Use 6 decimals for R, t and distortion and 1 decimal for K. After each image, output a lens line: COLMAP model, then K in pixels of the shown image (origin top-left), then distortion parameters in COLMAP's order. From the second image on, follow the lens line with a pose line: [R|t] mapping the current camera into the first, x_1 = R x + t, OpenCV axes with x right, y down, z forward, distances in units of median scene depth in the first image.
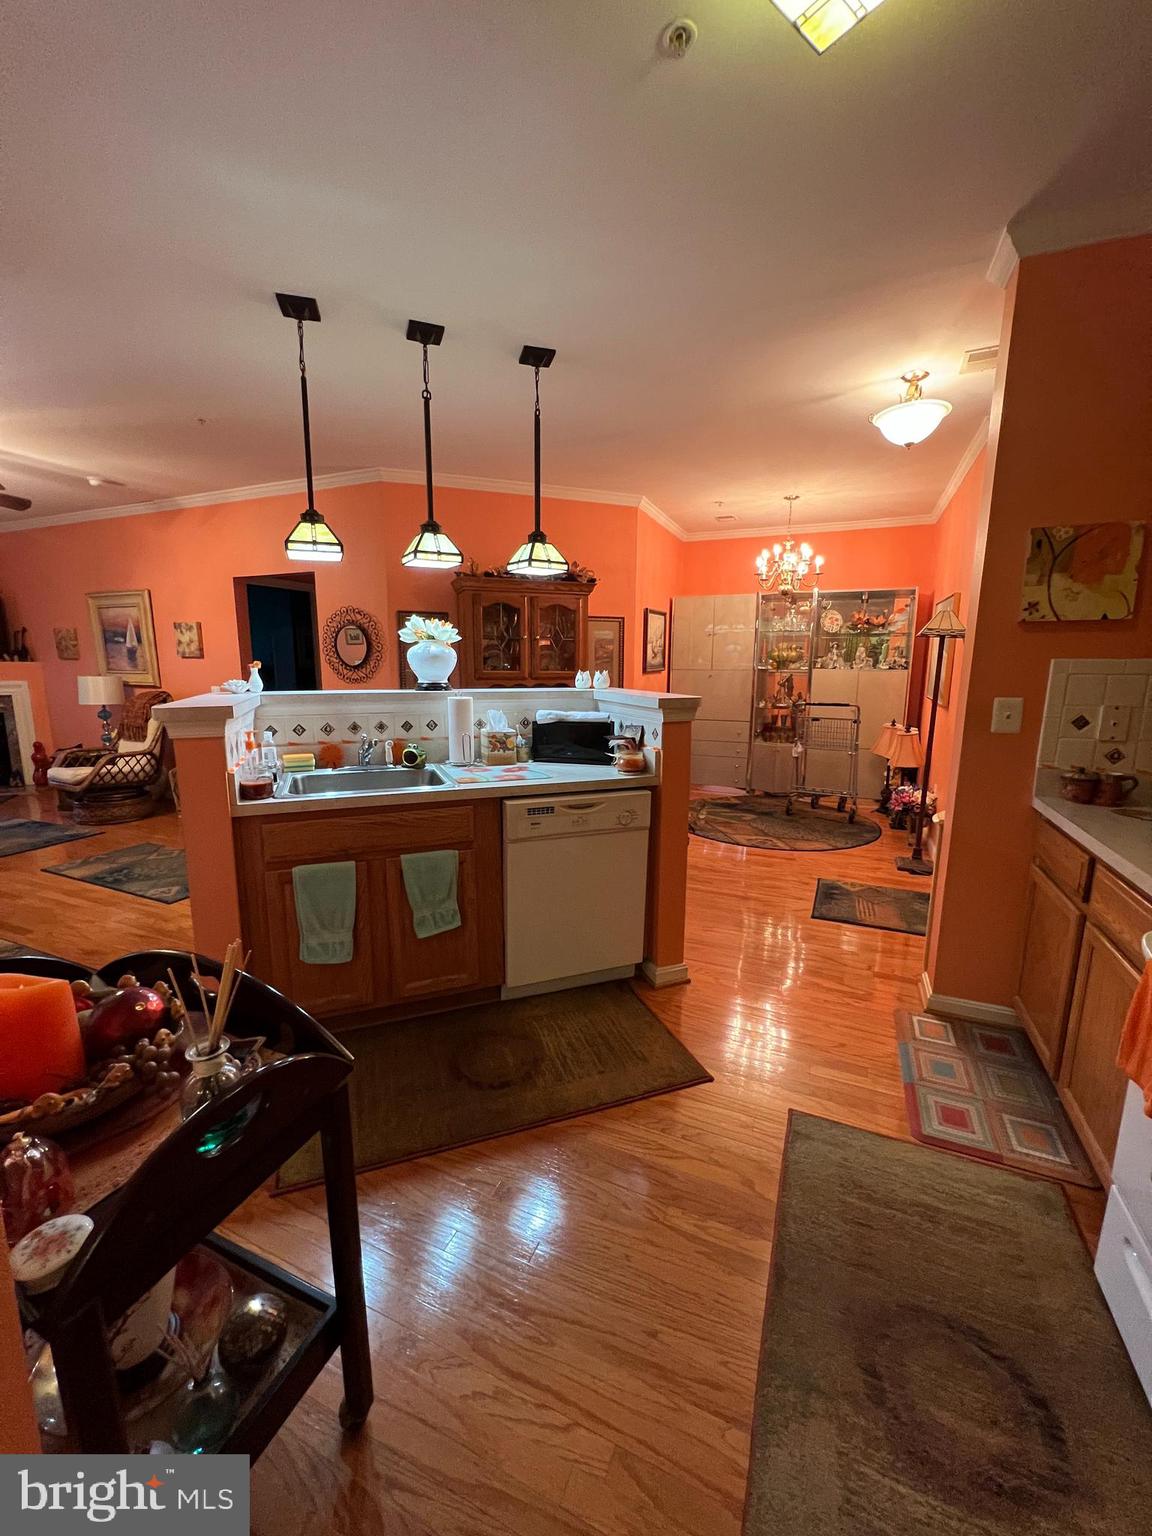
lens RADIAL K [[616.7, 0, 569.8], [0, 616.7, 771.7], [0, 0, 1]] dist [-0.001854, 0.000098]
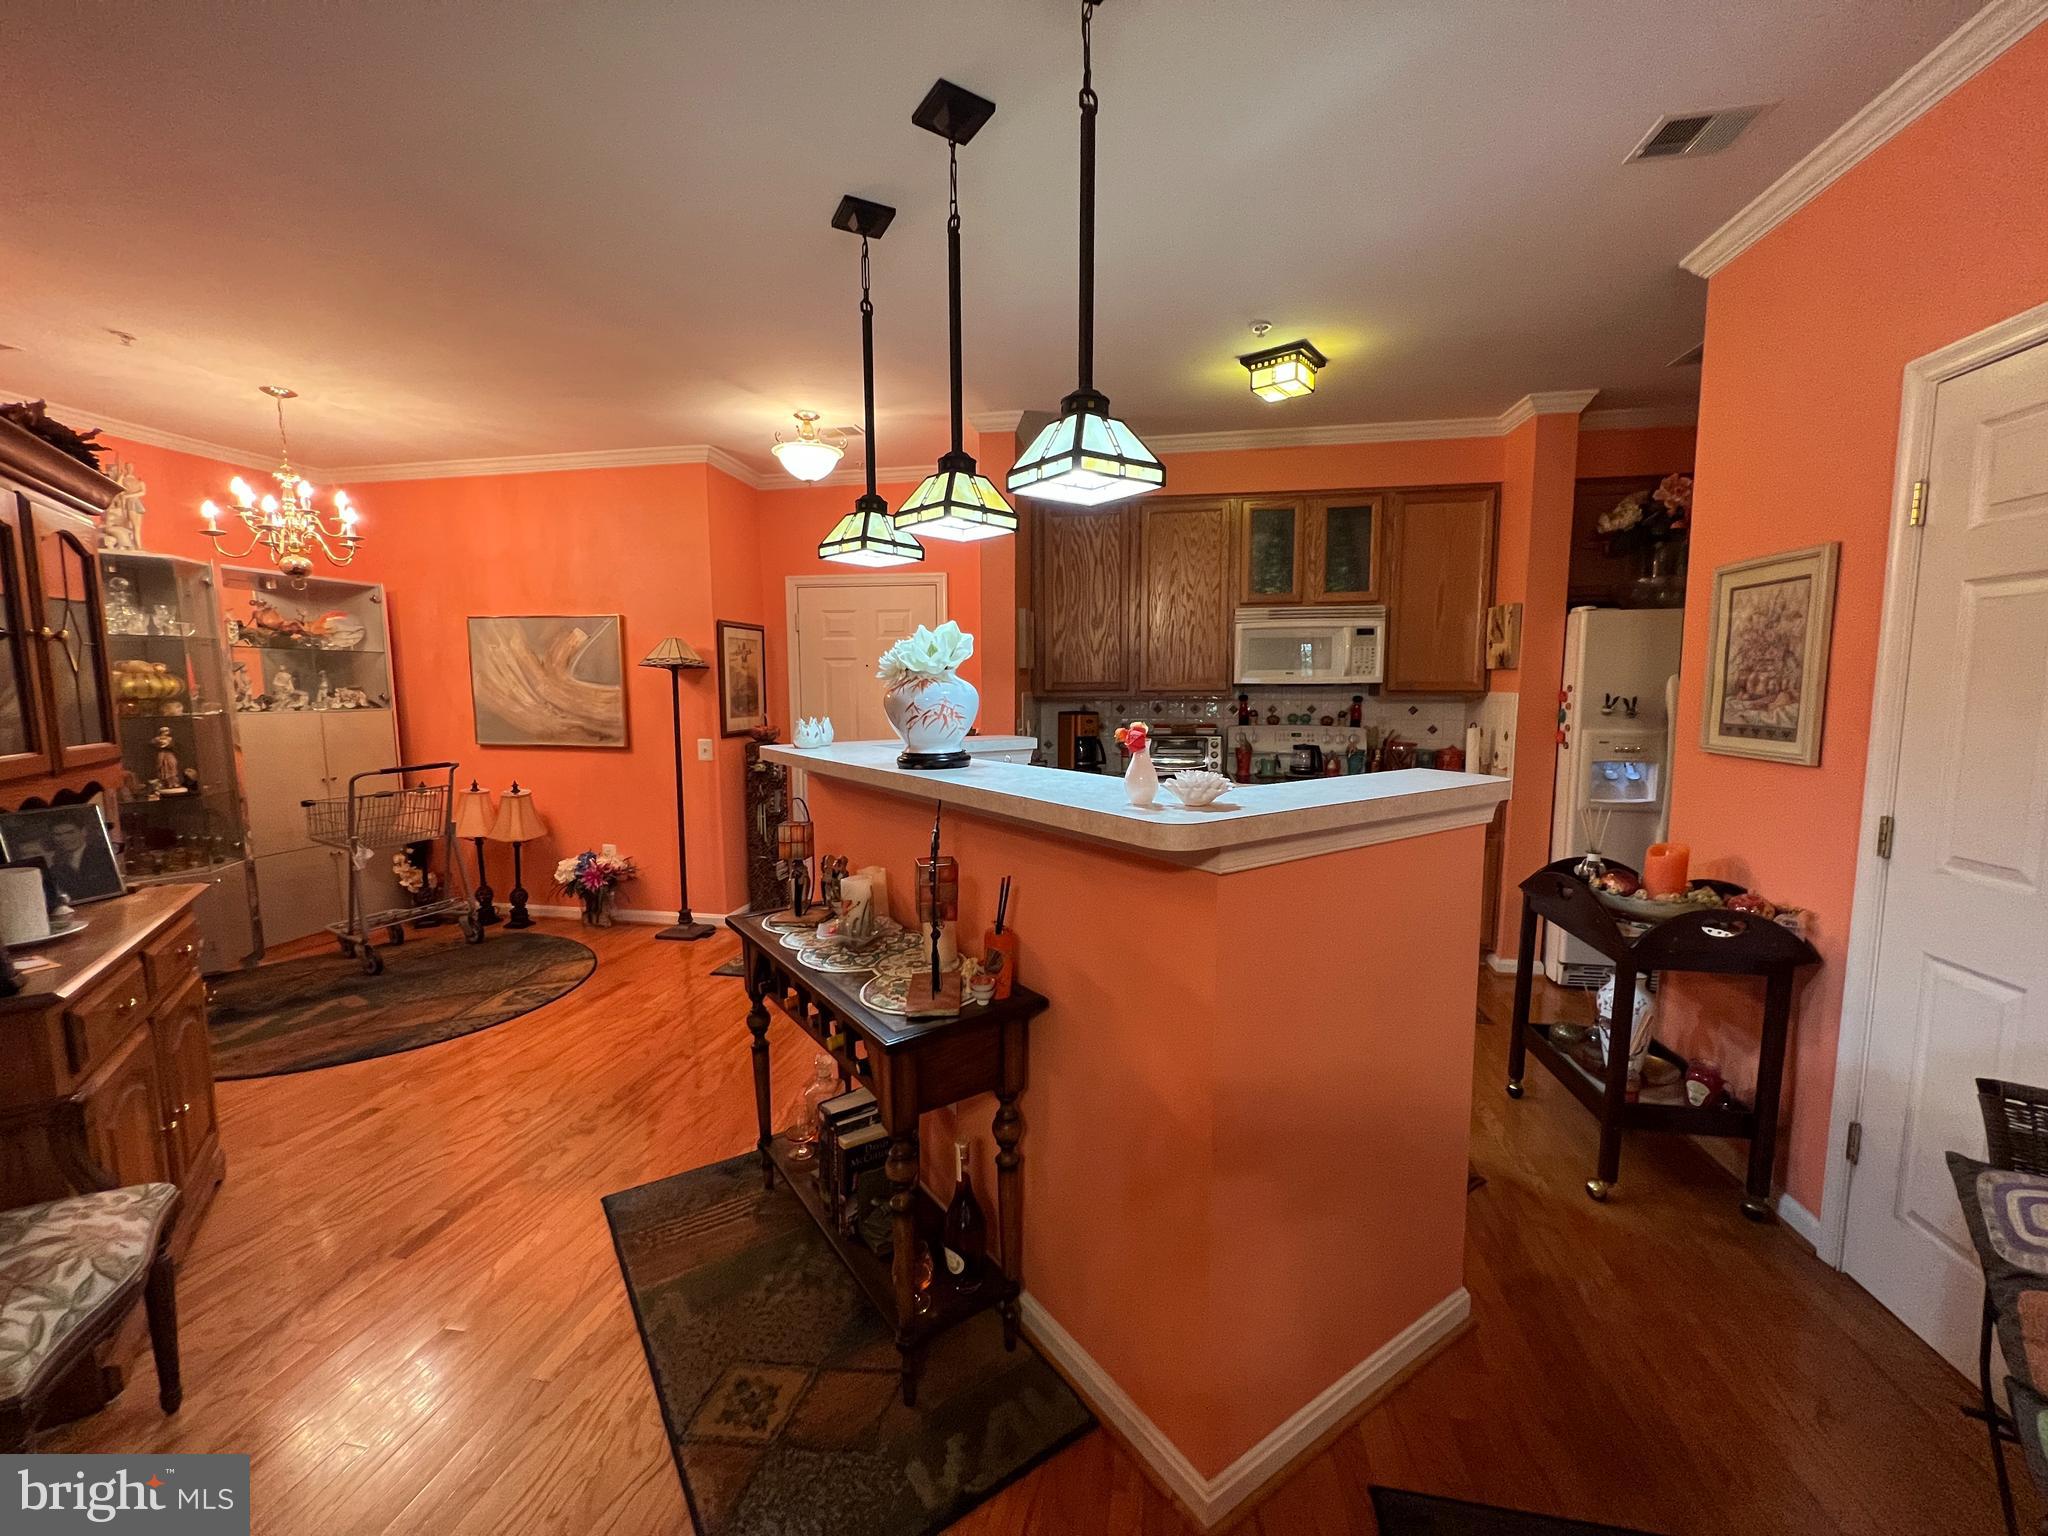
lens RADIAL K [[822.2, 0, 1018.8], [0, 822.2, 769.9], [0, 0, 1]] dist [-0.001854, 0.000098]
pose [[-0.228081, -0.103804, 0.968093, -0.458895], [0.172232, 0.974319, 0.145049, -0.112814], [-0.958288, 0.199819, -0.204346, 0.555136]]
